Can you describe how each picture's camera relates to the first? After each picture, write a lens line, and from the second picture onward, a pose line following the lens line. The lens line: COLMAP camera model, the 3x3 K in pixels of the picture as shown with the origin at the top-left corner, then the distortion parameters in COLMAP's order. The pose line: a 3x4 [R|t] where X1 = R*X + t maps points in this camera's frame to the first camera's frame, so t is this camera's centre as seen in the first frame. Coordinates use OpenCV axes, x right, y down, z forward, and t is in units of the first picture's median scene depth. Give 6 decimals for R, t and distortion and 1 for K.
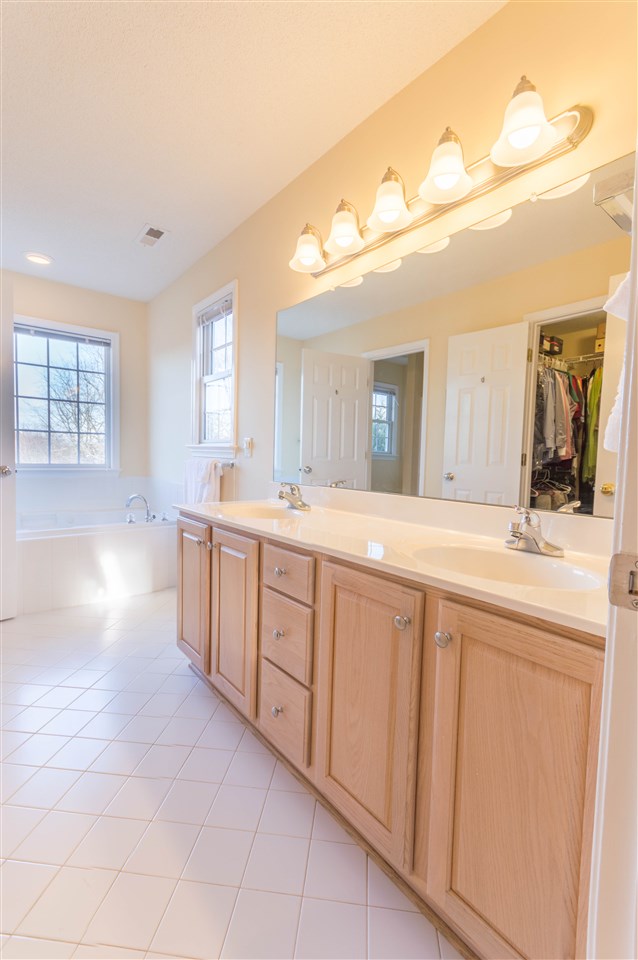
lens RADIAL K [[476.5, 0, 319.0], [0, 476.5, 480.0], [0, 0, 1]] dist [-0.001702, -0.001368]
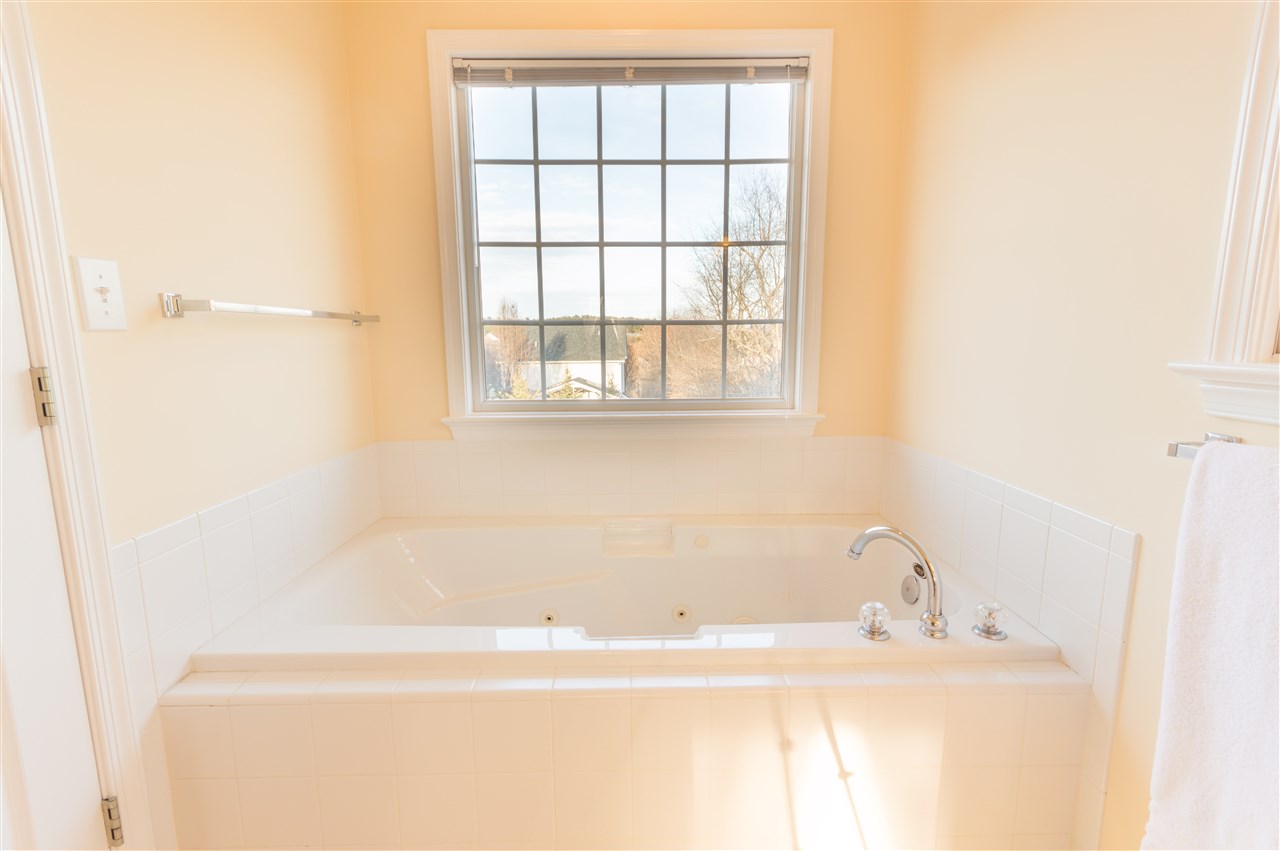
lens RADIAL K [[564.3, 0, 640.0], [0, 564.3, 425.5], [0, 0, 1]] dist [0.000463, 0.000012]
pose [[0.812647, 0.067731, -0.578807, -0.273273], [-0.008636, 0.994513, 0.104253, -0.060648], [0.582693, -0.079722, 0.808773, 0.553692]]
